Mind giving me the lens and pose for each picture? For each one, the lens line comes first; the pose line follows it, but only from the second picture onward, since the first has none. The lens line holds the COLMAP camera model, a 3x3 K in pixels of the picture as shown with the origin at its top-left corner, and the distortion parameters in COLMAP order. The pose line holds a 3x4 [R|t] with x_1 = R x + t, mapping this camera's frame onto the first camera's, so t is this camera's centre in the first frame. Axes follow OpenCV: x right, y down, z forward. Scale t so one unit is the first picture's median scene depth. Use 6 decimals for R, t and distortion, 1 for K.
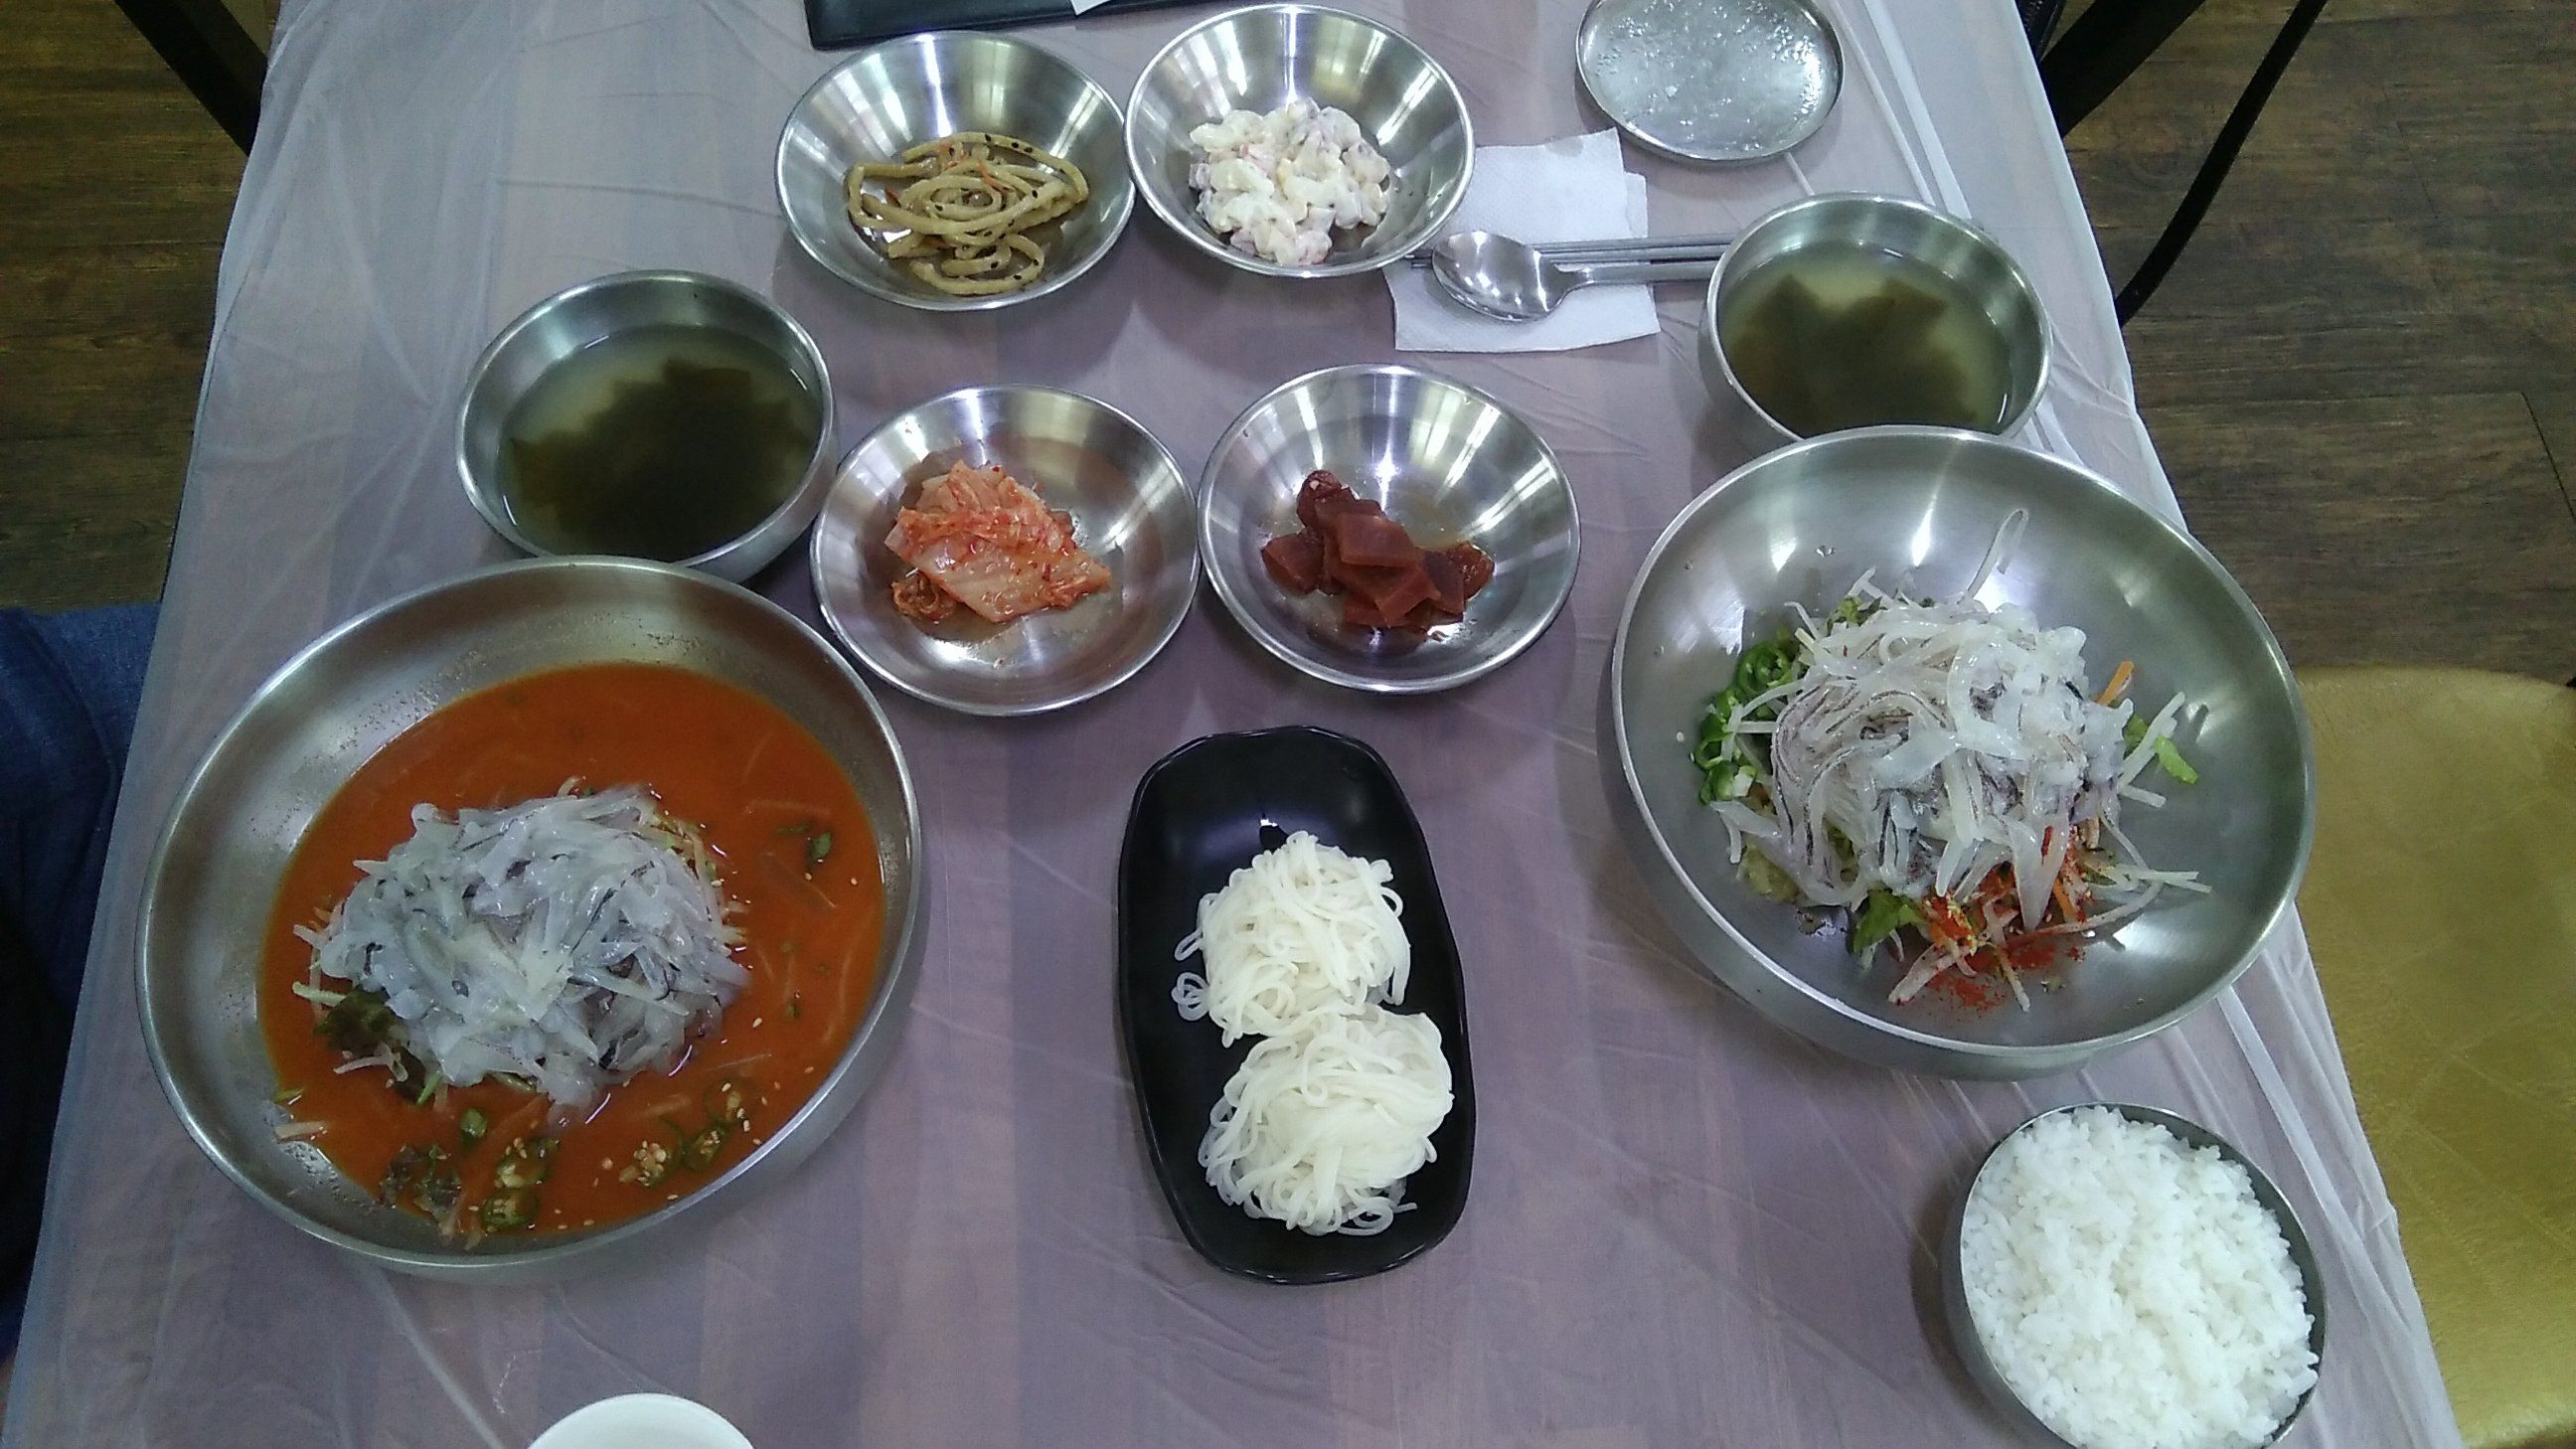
lens RADIAL K [[2067.6, 0, 1284.1], [0, 2067.6, 730.3], [0, 0, 1]] dist [0.098574, -0.002117]
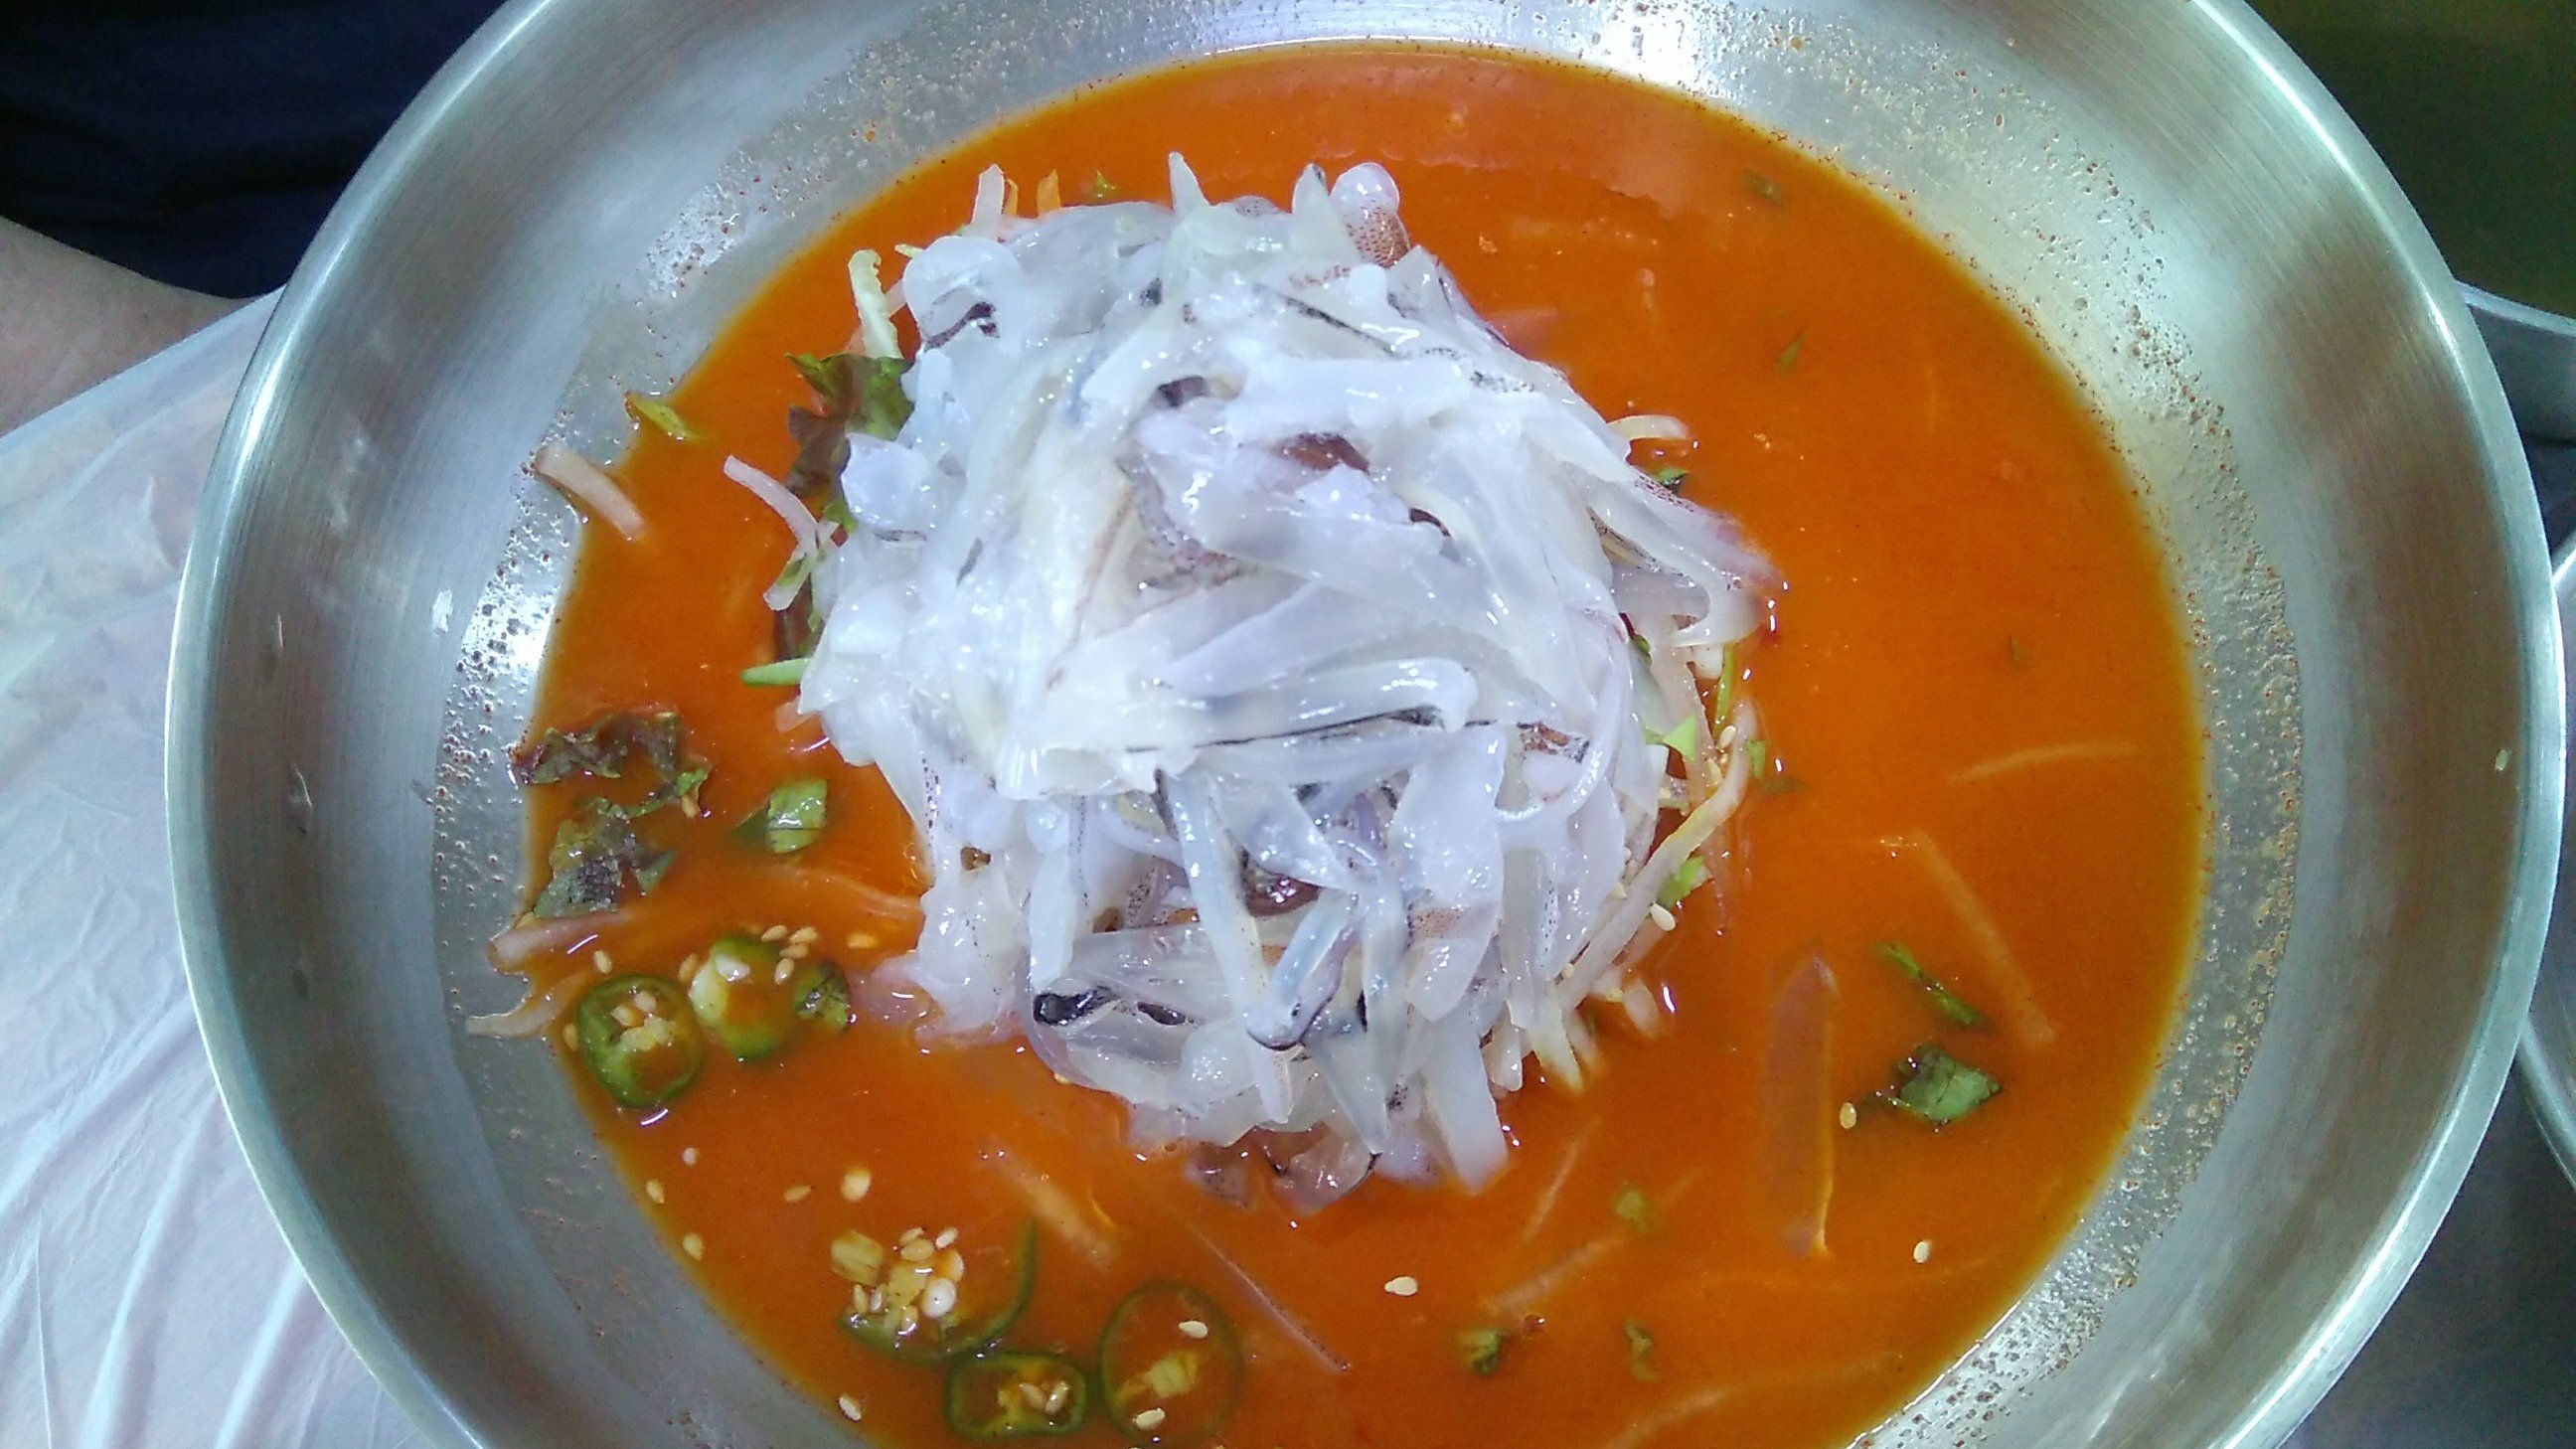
lens RADIAL K [[2067.6, 0, 1282.0], [0, 2067.6, 720.7], [0, 0, 1]] dist [0.098574, -0.002117]
pose [[0.511394, 0.773593, -0.374207, -0.213900], [-0.745238, 0.616061, 0.255127, 0.014605], [0.427898, 0.148403, 0.891560, 0.705437]]
